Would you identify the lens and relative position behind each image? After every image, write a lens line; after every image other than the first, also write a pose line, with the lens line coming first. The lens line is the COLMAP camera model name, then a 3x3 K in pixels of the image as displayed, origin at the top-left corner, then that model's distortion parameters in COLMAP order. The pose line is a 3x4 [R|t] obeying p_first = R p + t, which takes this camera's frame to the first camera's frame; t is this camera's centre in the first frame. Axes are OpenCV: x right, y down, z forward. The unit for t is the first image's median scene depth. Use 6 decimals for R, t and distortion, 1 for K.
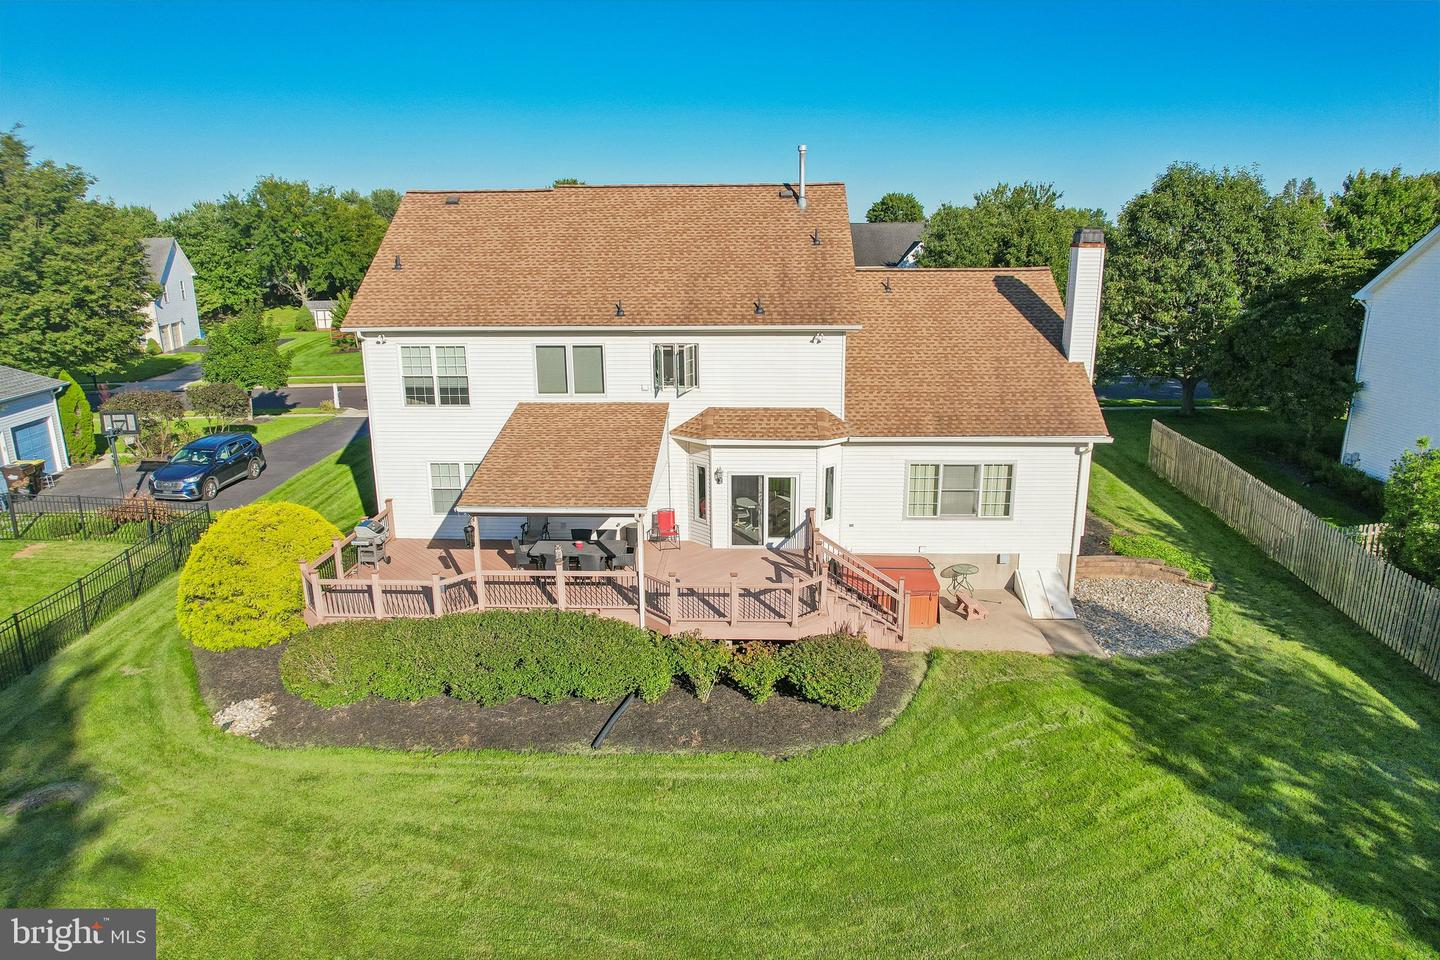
lens RADIAL K [[919.3, 0, 724.5], [0, 919.3, 481.0], [0, 0, 1]] dist [-0.072431, 0.054614]
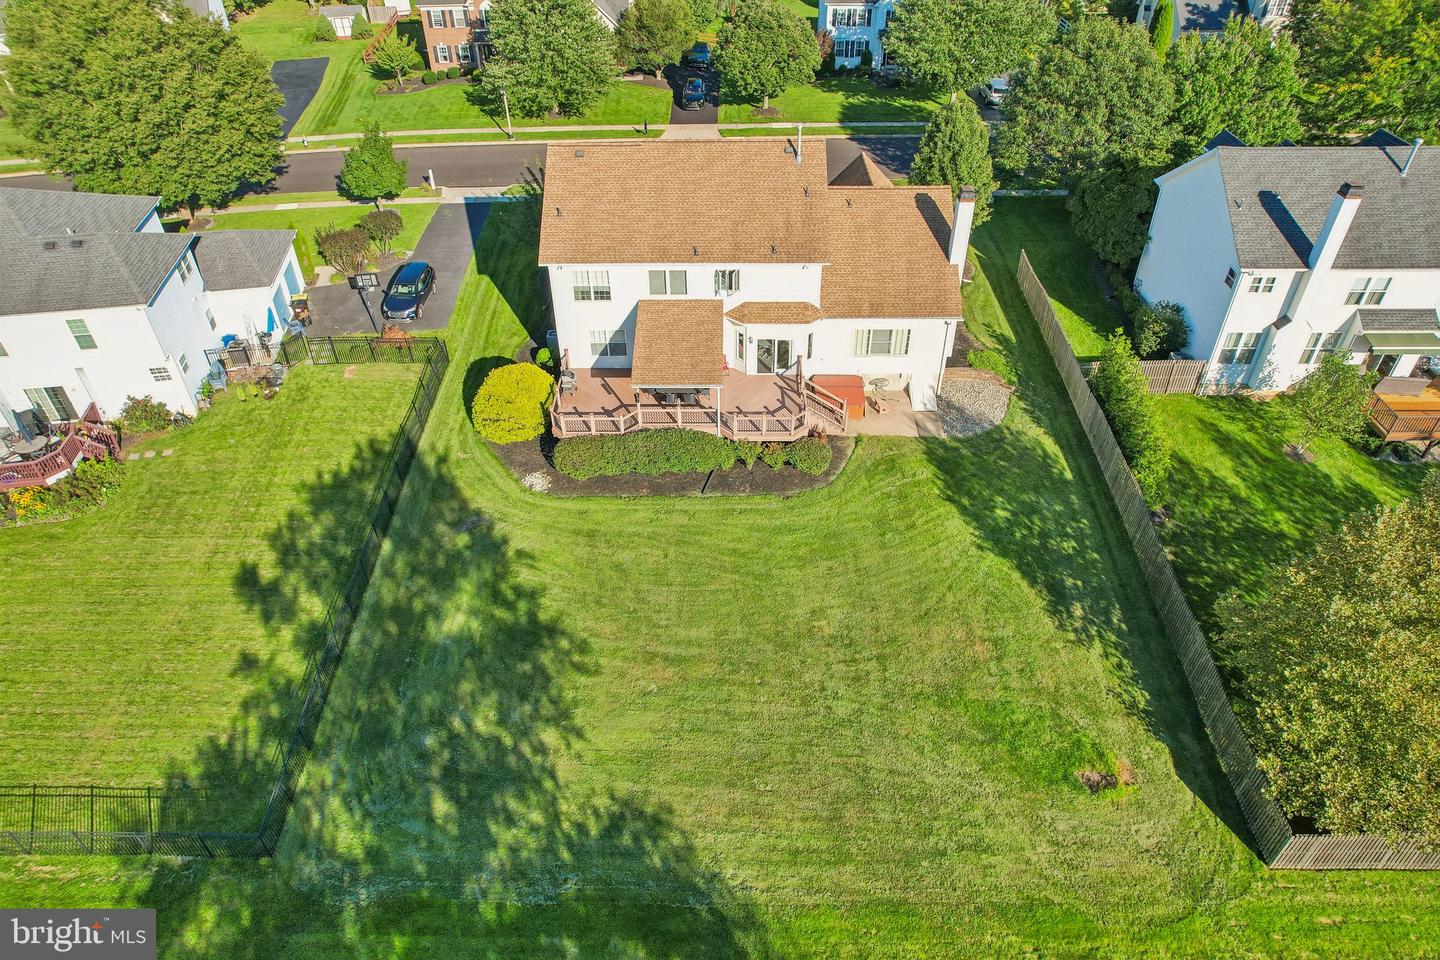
lens RADIAL K [[919.4, 0, 720.0], [0, 919.4, 480.0], [0, 0, 1]] dist [-0.053574, -0.000815]
pose [[0.999653, -0.017902, 0.019333, -0.108744], [0.008340, 0.911007, 0.412306, -0.509955], [-0.024993, -0.412002, 0.910840, -0.798503]]
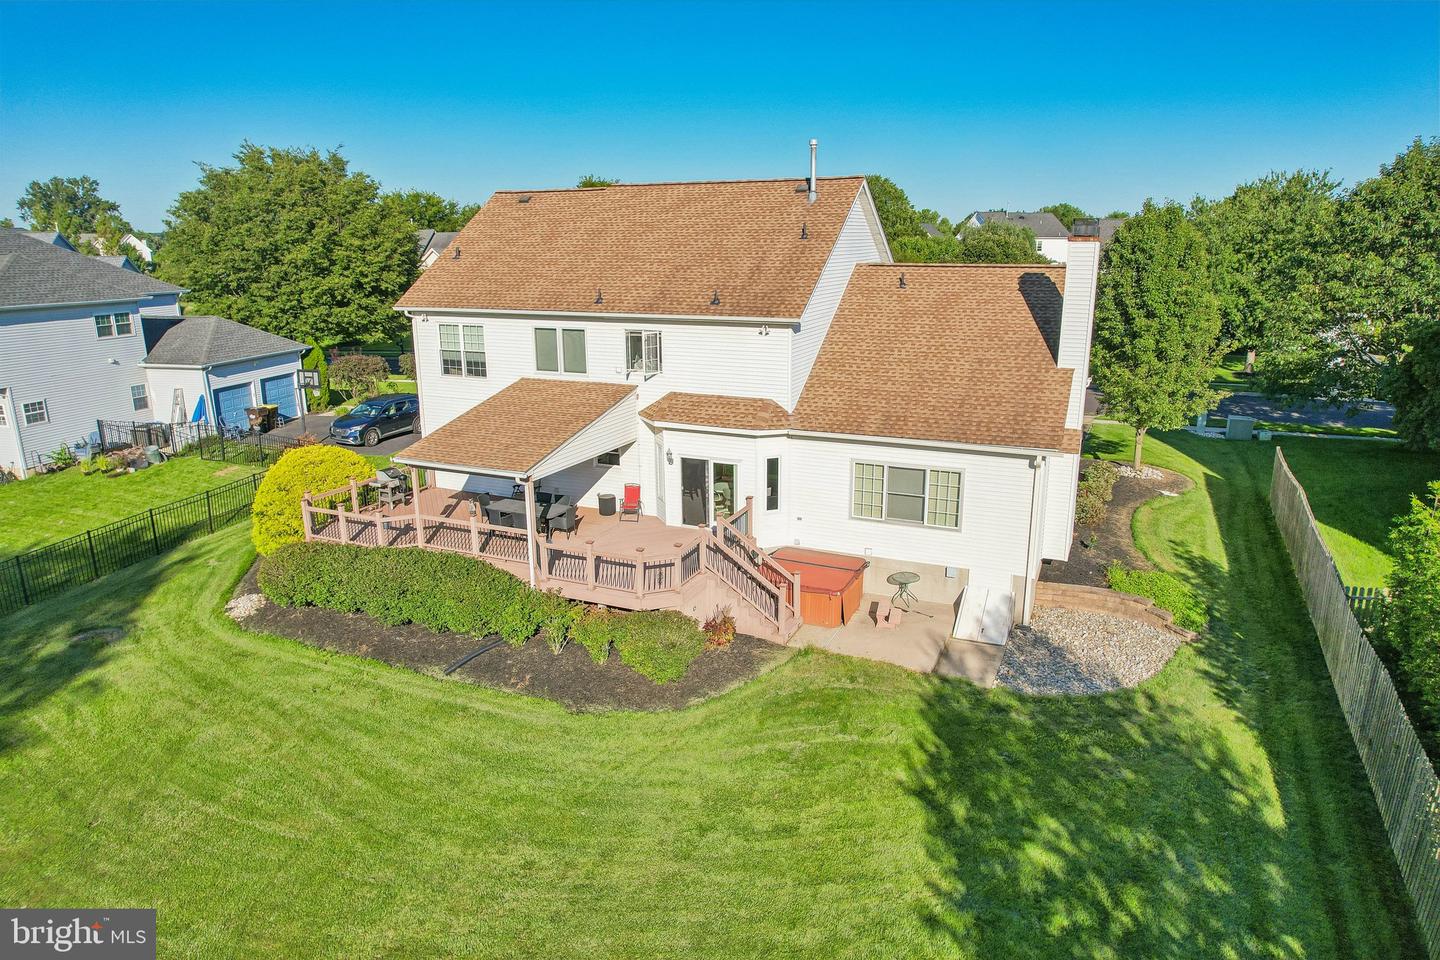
lens RADIAL K [[919.3, 0, 724.5], [0, 919.3, 481.0], [0, 0, 1]] dist [-0.072431, 0.054614]
pose [[0.926368, 0.096975, -0.363922, 0.439098], [-0.095677, 0.995177, 0.021640, -0.006772], [0.364265, 0.014772, 0.931178, 0.037910]]
